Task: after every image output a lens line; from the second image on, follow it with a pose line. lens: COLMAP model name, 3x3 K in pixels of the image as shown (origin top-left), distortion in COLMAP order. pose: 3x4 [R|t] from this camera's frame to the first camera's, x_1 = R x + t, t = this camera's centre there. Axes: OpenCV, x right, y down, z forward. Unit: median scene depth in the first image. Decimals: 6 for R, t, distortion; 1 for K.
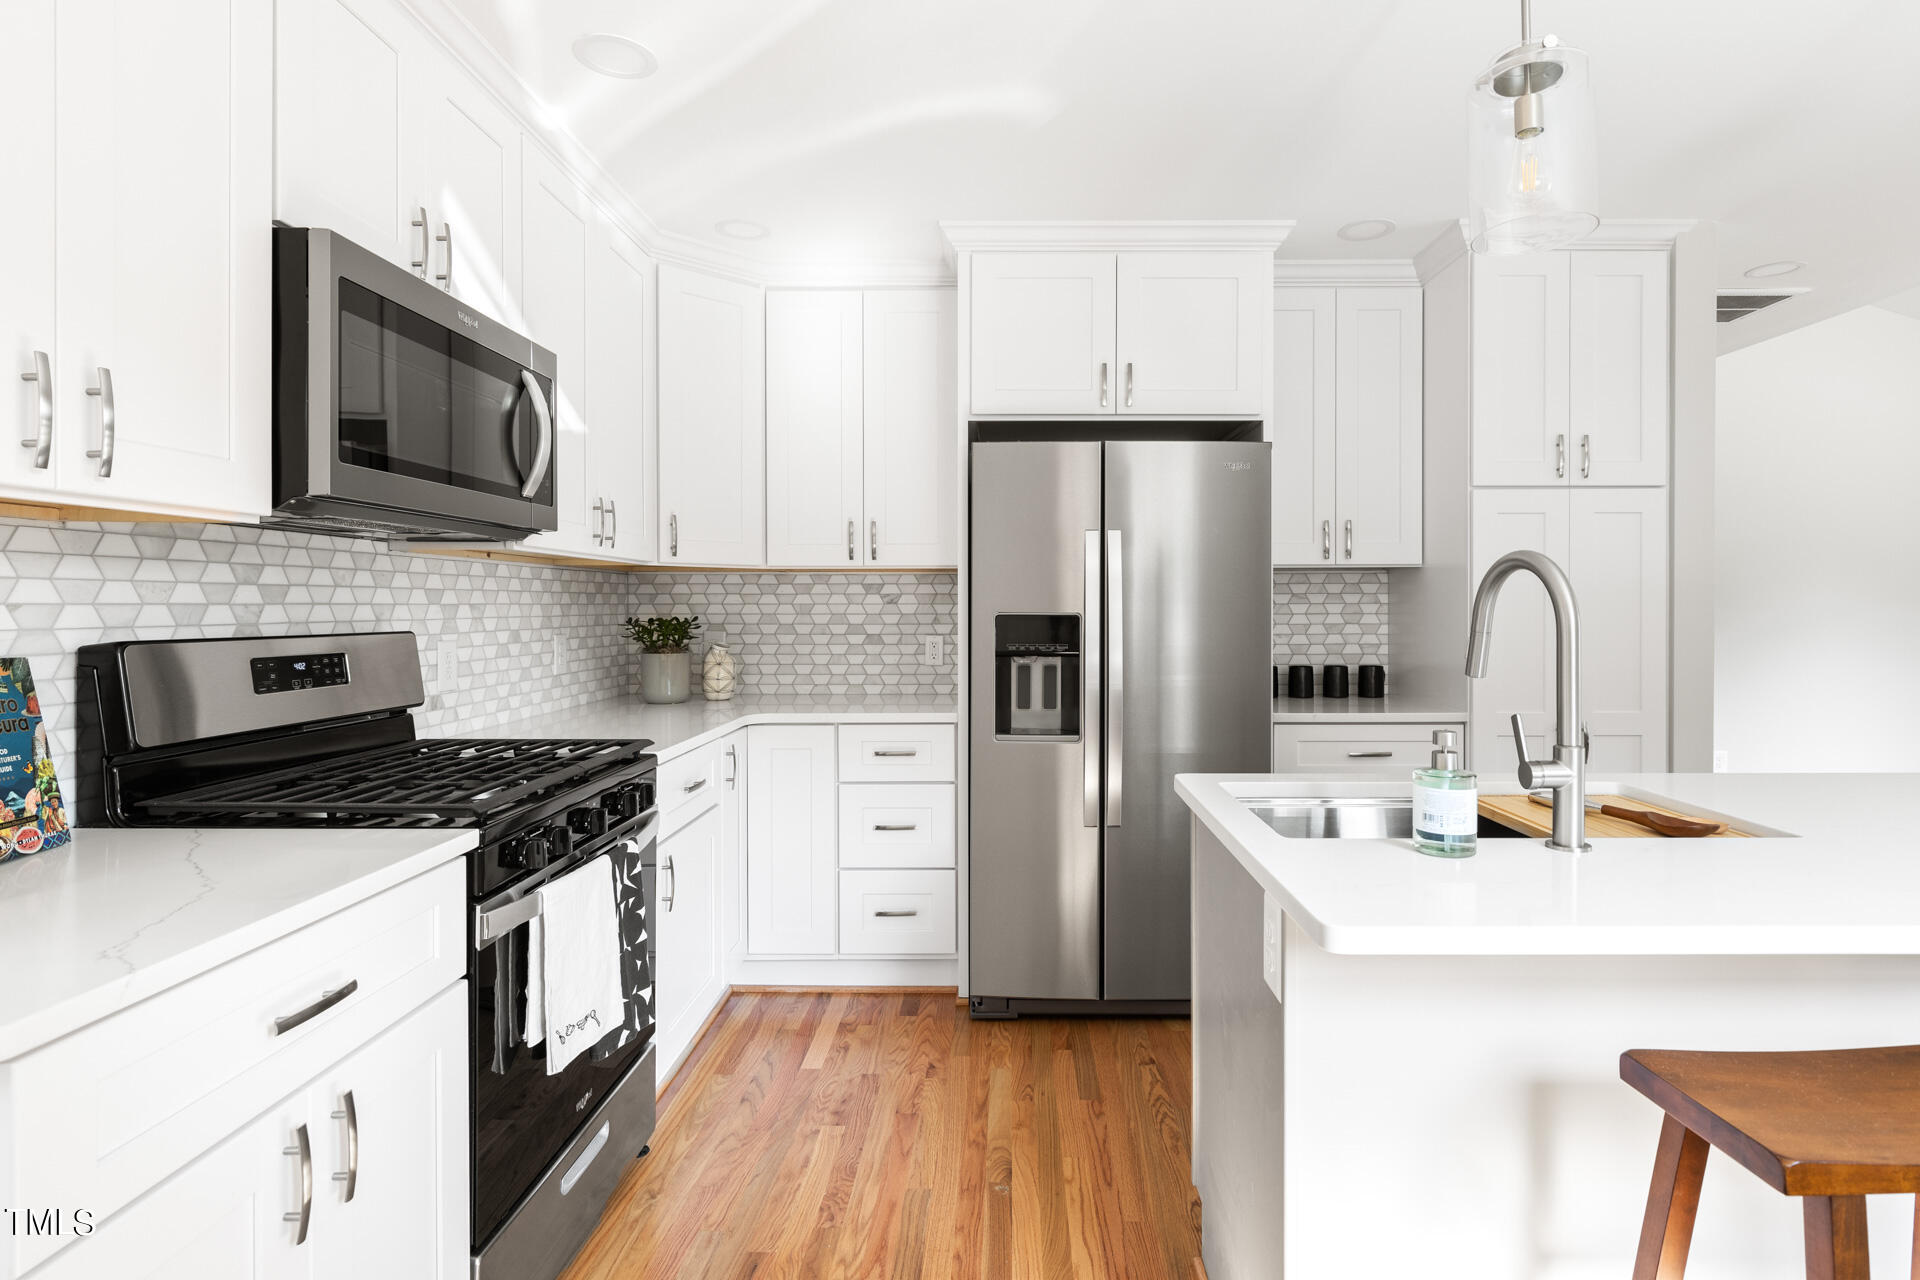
lens RADIAL K [[962.8, 0, 997.0], [0, 962.8, 612.0], [0, 0, 1]] dist [-0.000155, -0.002180]
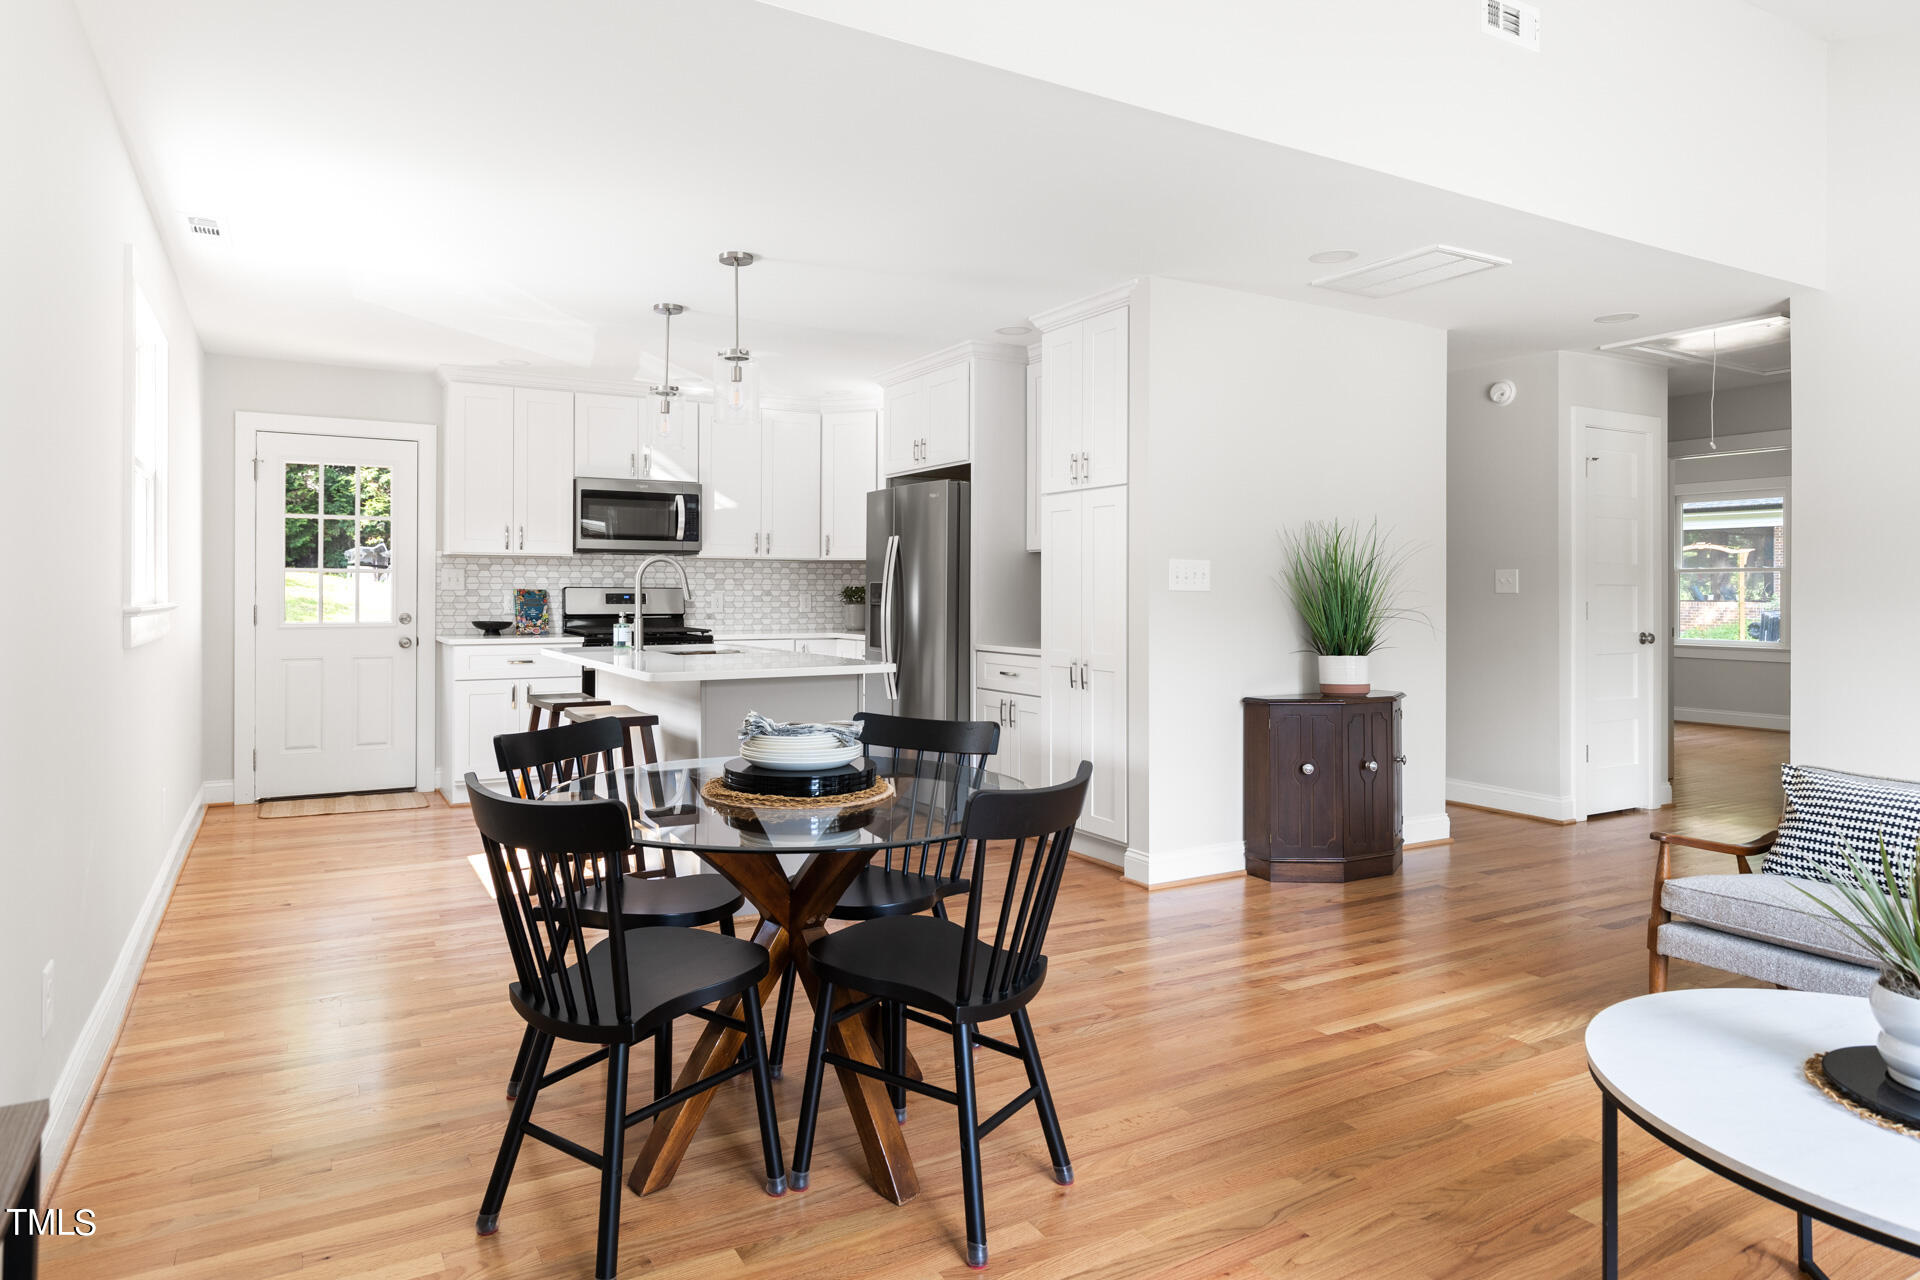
lens RADIAL K [[1093.4, 0, 914.2], [0, 1093.4, 585.6], [0, 0, 1]] dist [-0.002854, 0.000677]
pose [[0.495865, -0.001588, -0.868398, 1.878930], [-0.009608, 0.999927, -0.007315, 0.022677], [0.868347, 0.011971, 0.495813, 0.008648]]
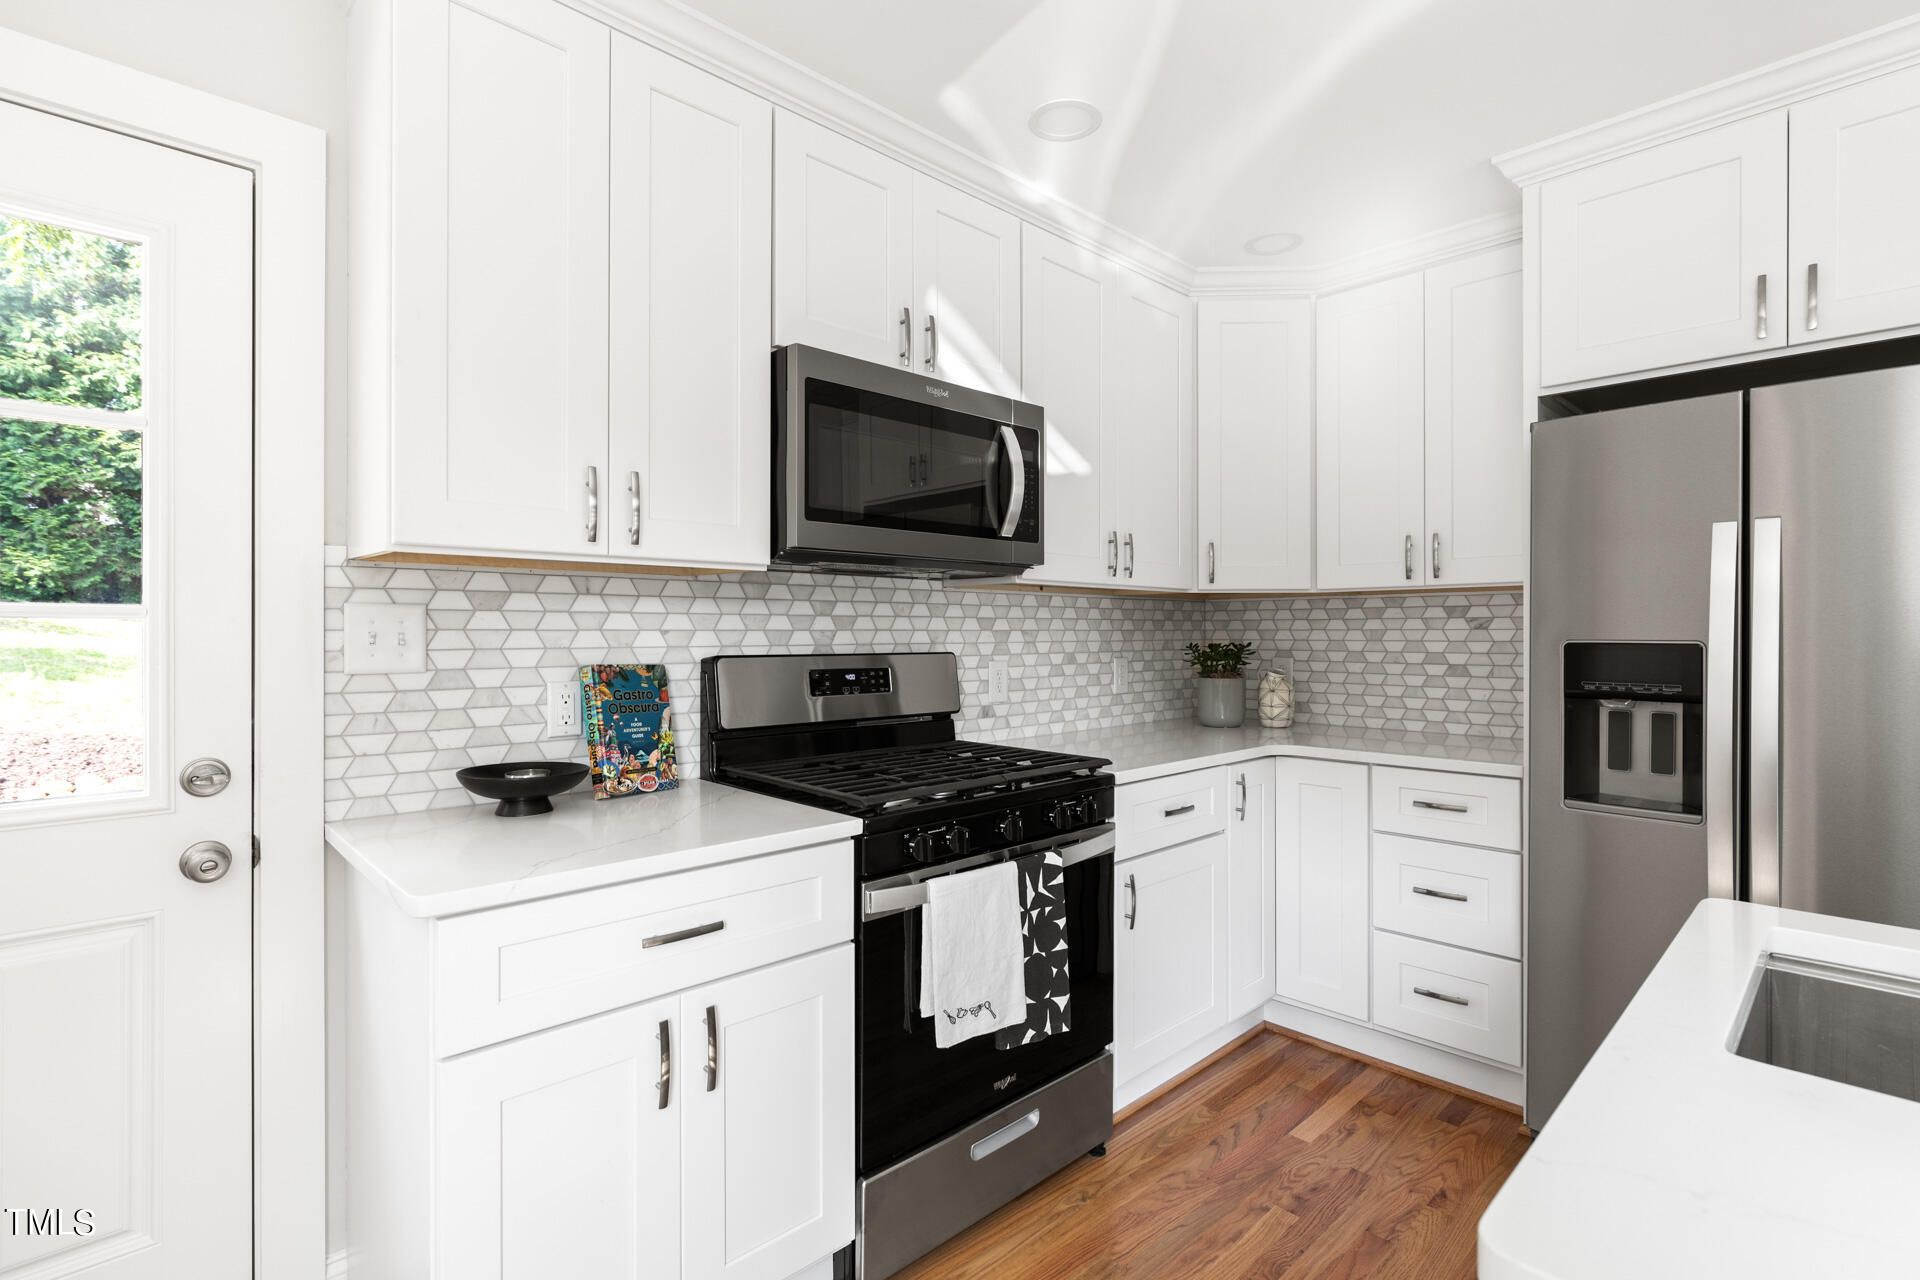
lens RADIAL K [[893.3, 0, 969.6], [0, 893.3, 632.9], [0, 0, 1]] dist [-0.003772, -0.002355]
pose [[0.700116, -0.000090, -0.714029, 0.170700], [-0.004351, 0.999981, -0.004392, 0.000101], [0.714016, 0.006182, 0.700102, 0.162297]]
